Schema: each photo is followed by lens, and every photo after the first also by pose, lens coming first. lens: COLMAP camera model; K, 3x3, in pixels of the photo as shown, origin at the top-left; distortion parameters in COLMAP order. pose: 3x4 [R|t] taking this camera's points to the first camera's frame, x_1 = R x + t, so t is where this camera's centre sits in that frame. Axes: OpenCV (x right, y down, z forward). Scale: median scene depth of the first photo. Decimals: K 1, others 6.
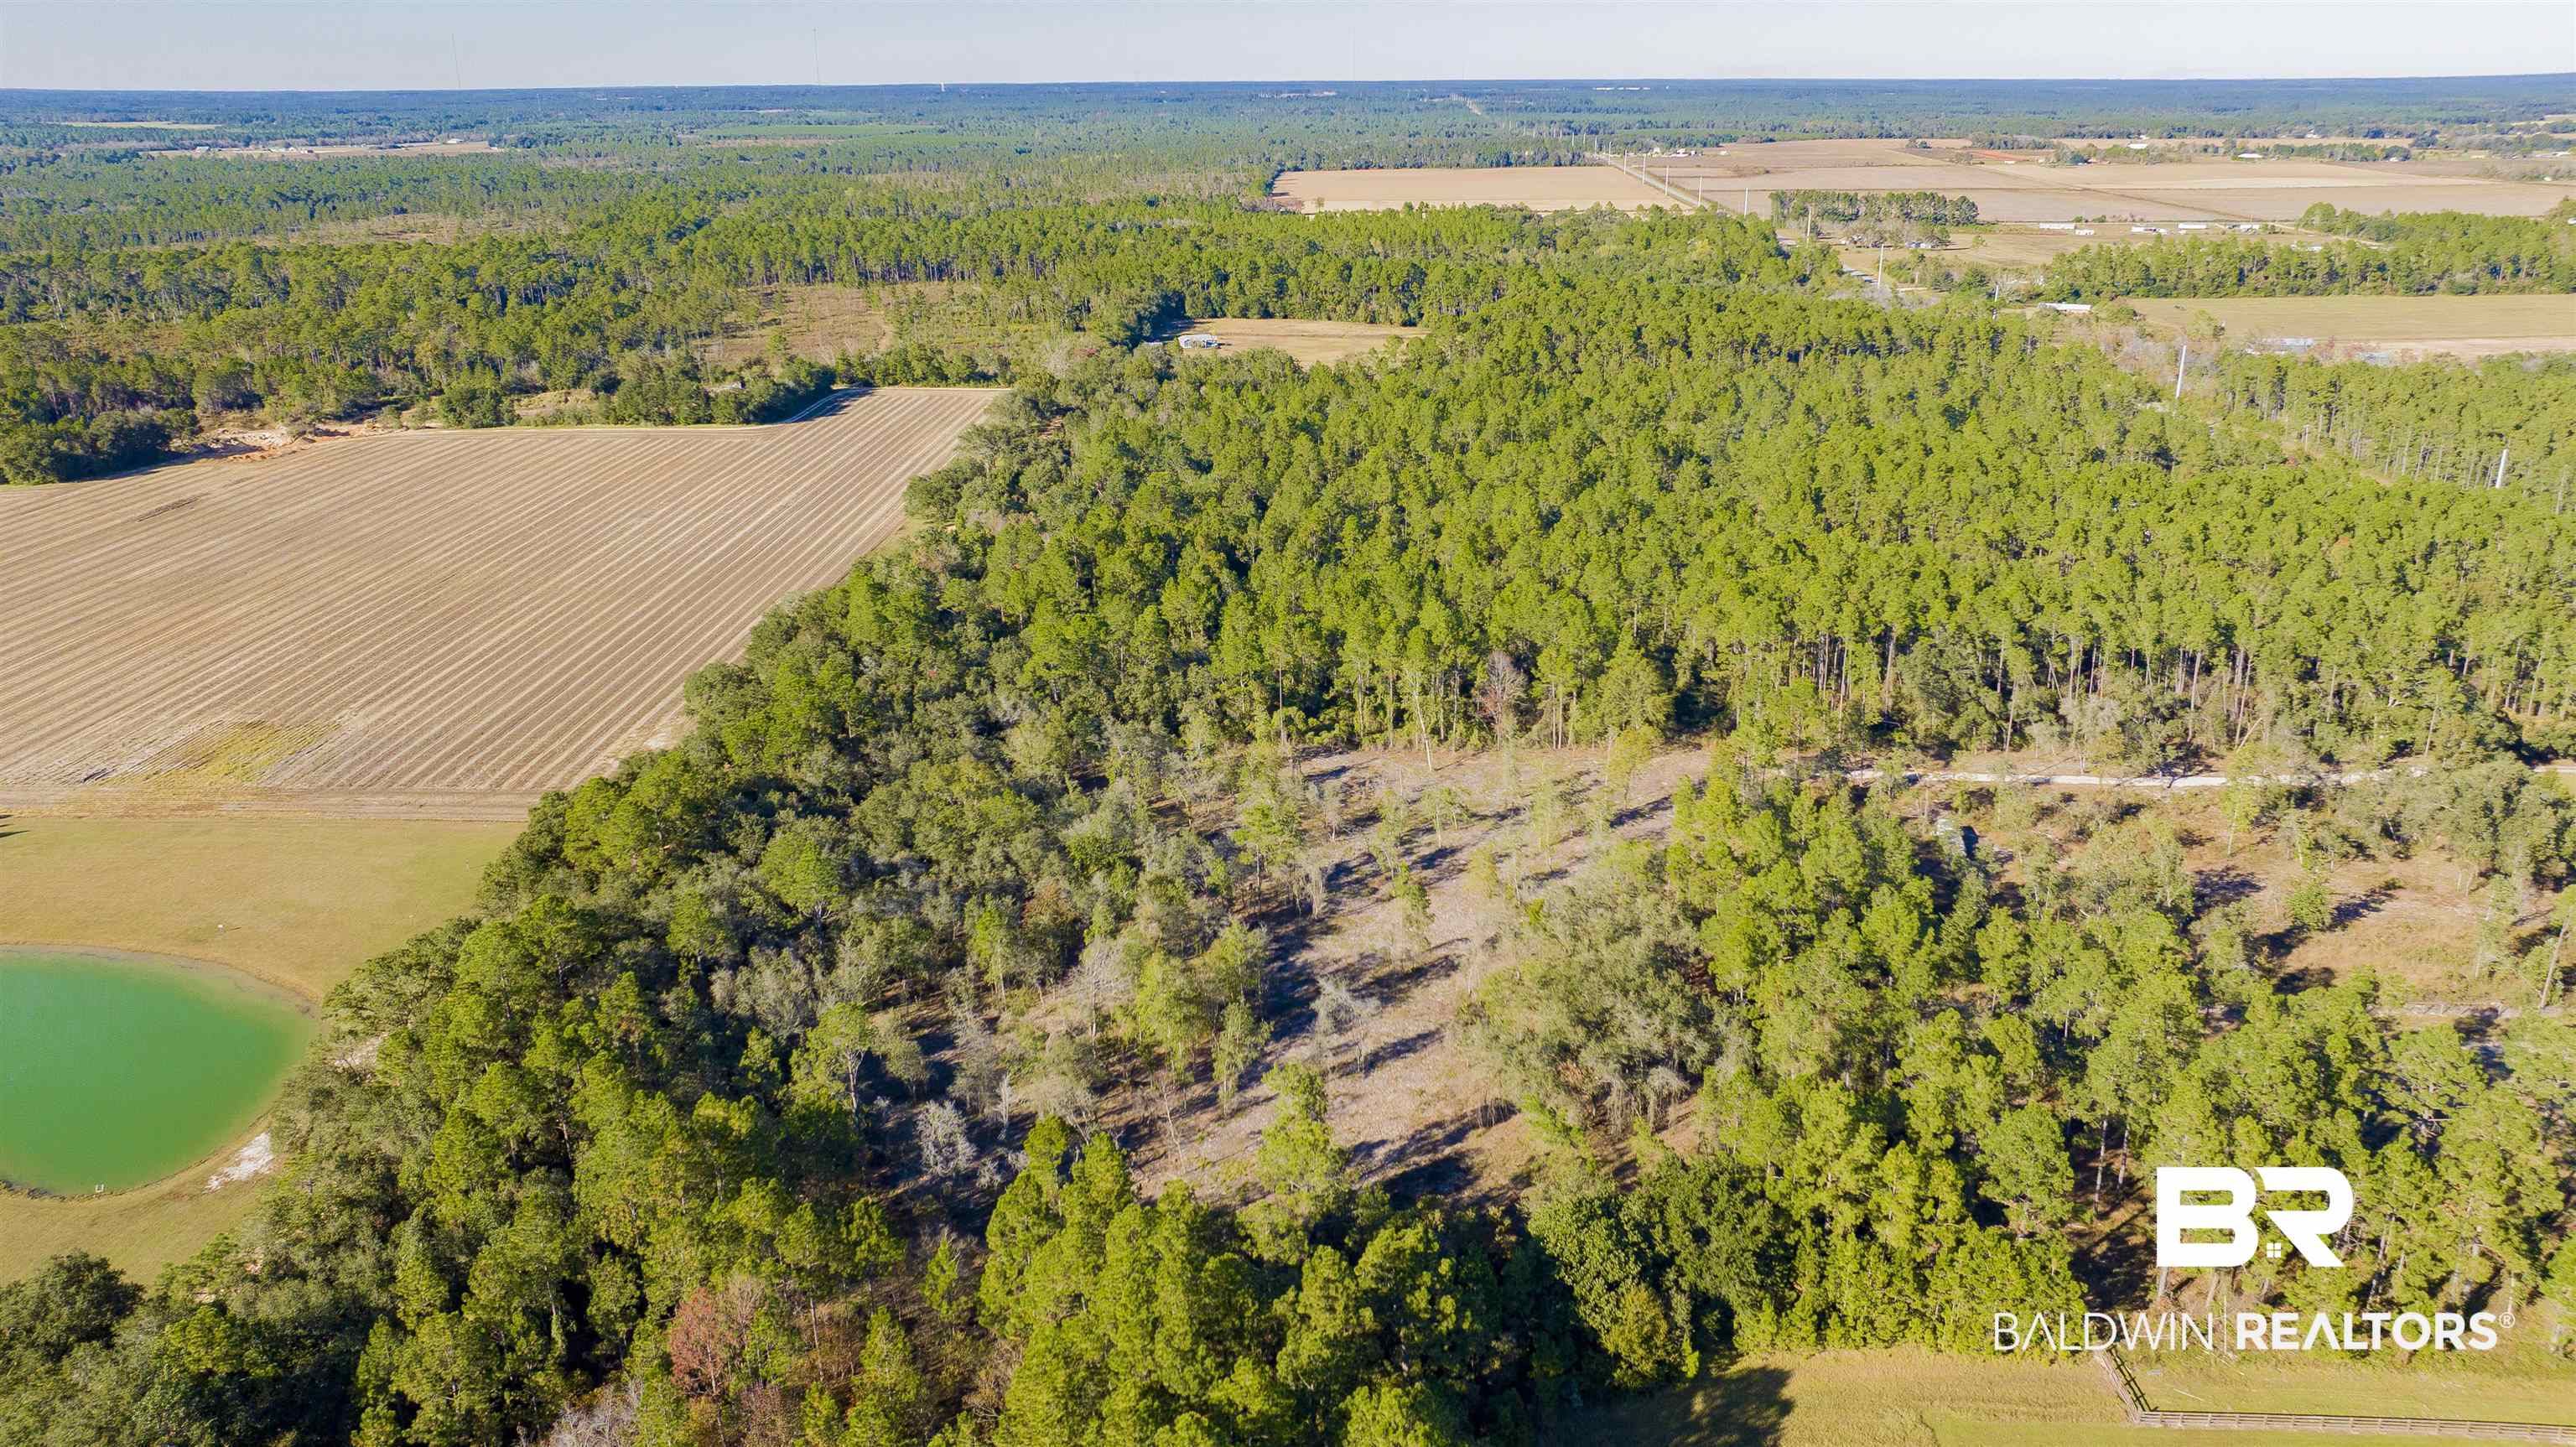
lens RADIAL K [[1863.9, 0, 1288.0], [0, 1863.9, 723.5], [0, 0, 1]] dist [-0.015177, 0.001121]
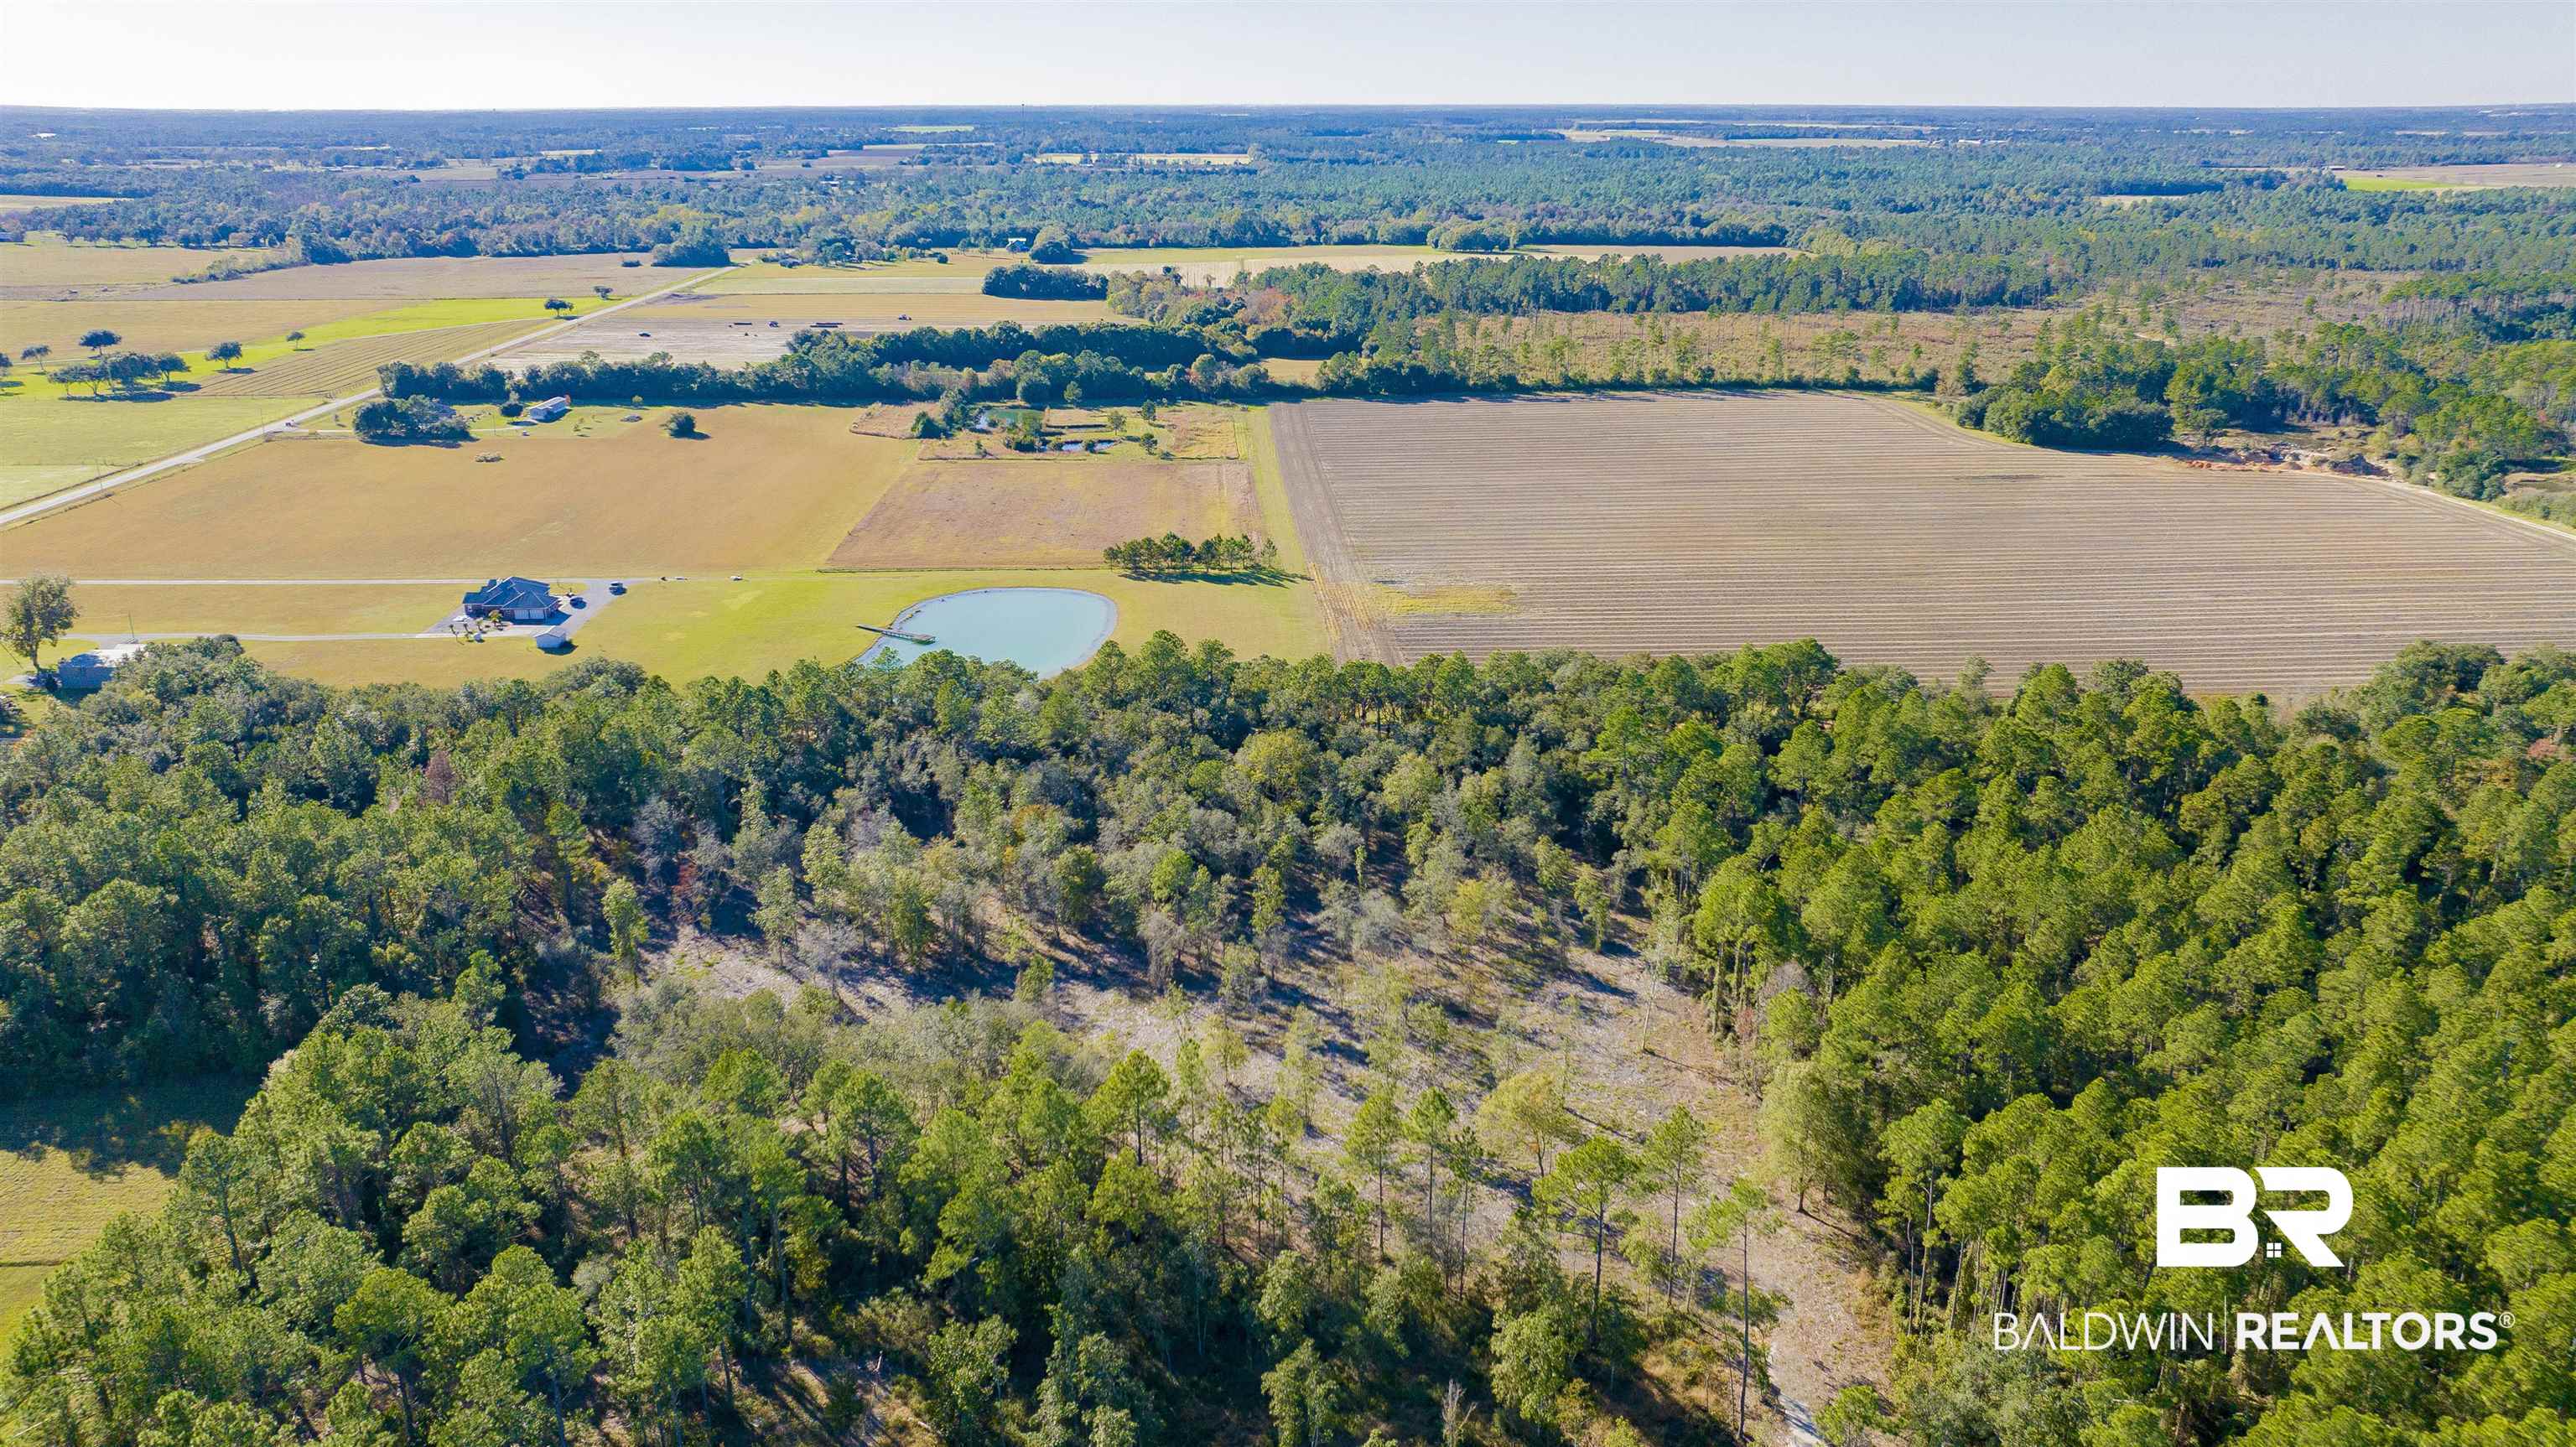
lens RADIAL K [[1837.6, 0, 1288.0], [0, 1837.6, 723.5], [0, 0, 1]] dist [-0.017695, 0.001881]
pose [[0.097595, 0.329953, -0.938939, 0.372730], [-0.329787, 0.900861, 0.282294, -0.129690], [0.938997, 0.282100, 0.196734, 0.358543]]
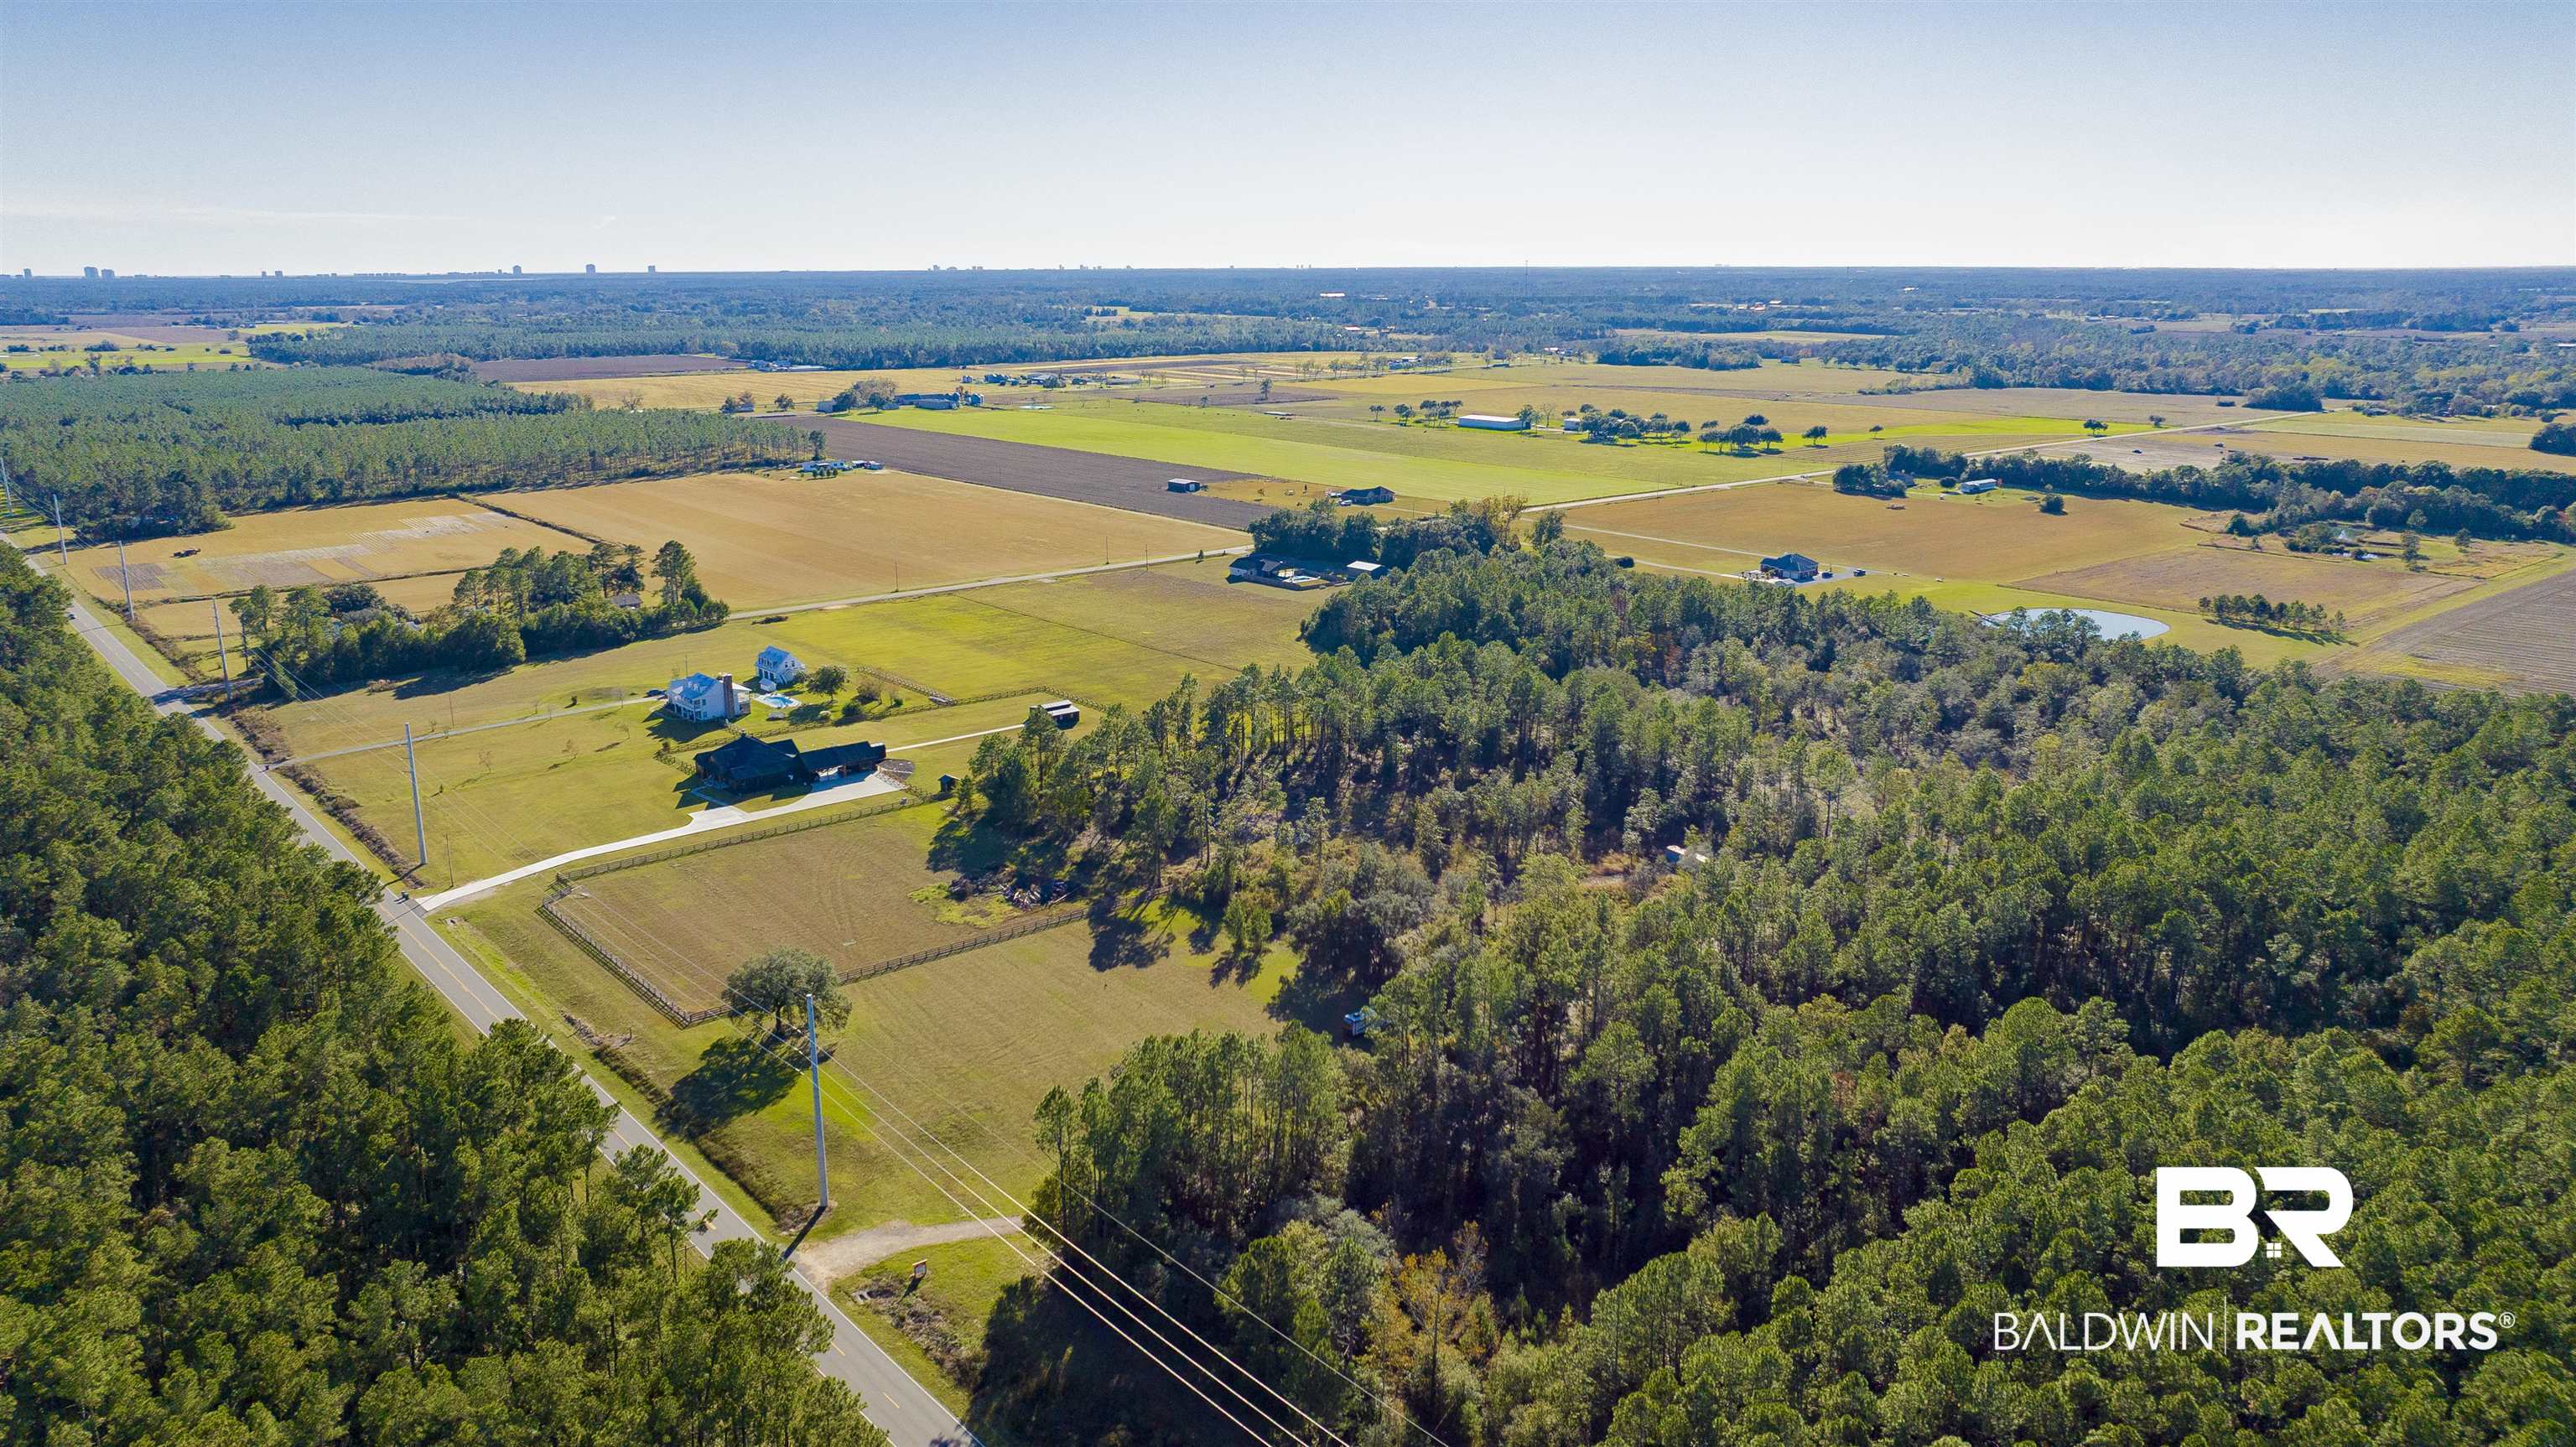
lens RADIAL K [[1835.1, 0, 1280.1], [0, 1835.1, 776.4], [0, 0, 1]] dist [-0.021979, -0.002189]
pose [[-0.729520, 0.197046, -0.654961, 0.644713], [-0.215890, 0.842306, 0.493875, -0.250807], [0.648993, 0.501691, -0.571939, 0.704620]]
